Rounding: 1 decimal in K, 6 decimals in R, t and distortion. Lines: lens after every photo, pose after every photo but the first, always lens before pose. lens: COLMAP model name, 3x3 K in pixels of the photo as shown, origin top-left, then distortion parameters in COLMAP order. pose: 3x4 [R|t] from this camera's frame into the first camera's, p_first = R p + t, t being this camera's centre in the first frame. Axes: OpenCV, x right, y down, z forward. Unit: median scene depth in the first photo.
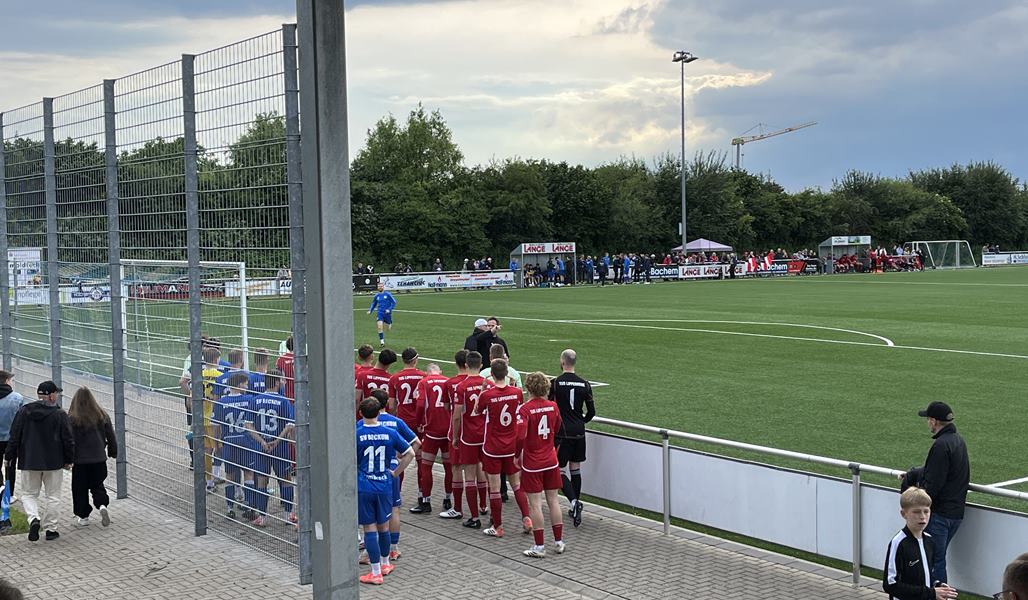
lens RADIAL K [[1339.4, 0, 514.2], [0, 1339.4, 306.4], [0, 0, 1]] dist [0.270790, 0.000000]
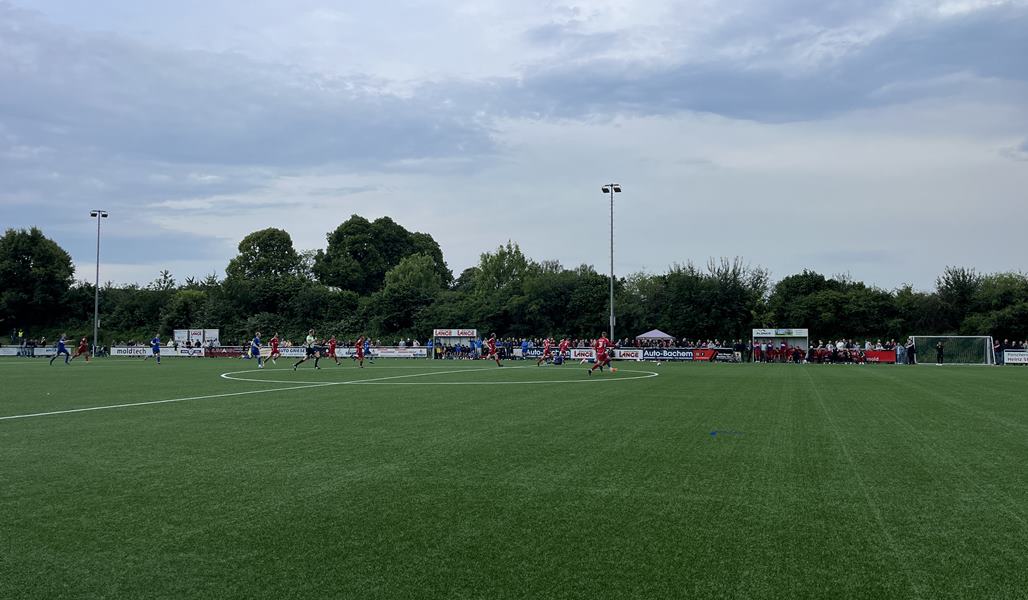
lens RADIAL K [[839.1, 0, 516.3], [0, 839.1, 302.0], [0, 0, 1]] dist [0.046644, -0.018778]
pose [[0.612431, -0.006784, -0.790495, 0.721395], [-0.046586, 0.997916, -0.044657, -0.036311], [0.789150, 0.064176, 0.610839, 0.456079]]
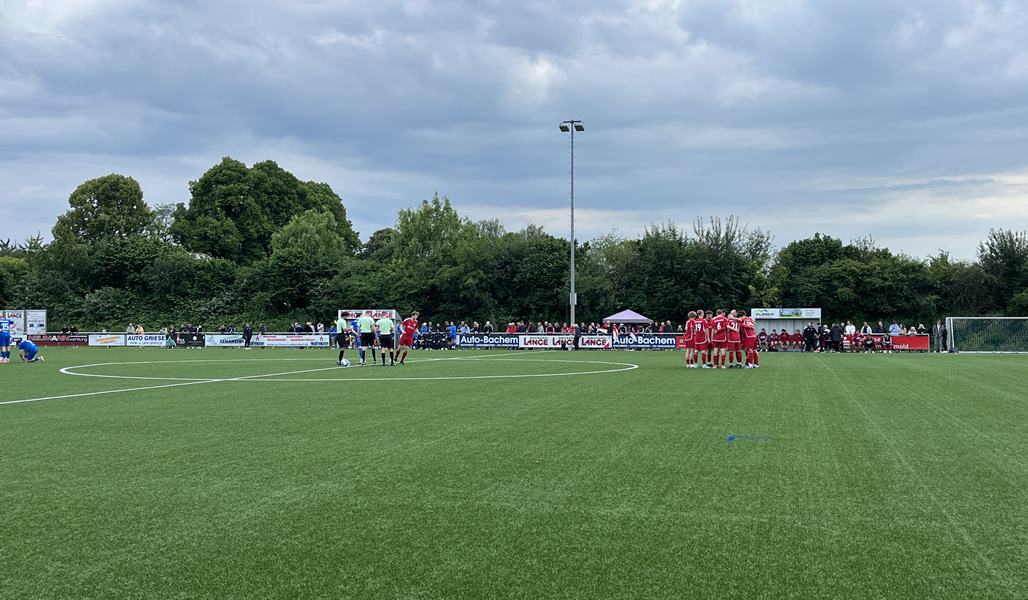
lens RADIAL K [[1096.1, 0, 515.1], [0, 1096.1, 304.7], [0, 0, 1]] dist [0.041506, 0.000000]
pose [[0.664484, 0.014441, -0.747163, 0.718160], [-0.044729, 0.998789, -0.020475, -0.035477], [0.745962, 0.047025, 0.664326, 0.452163]]
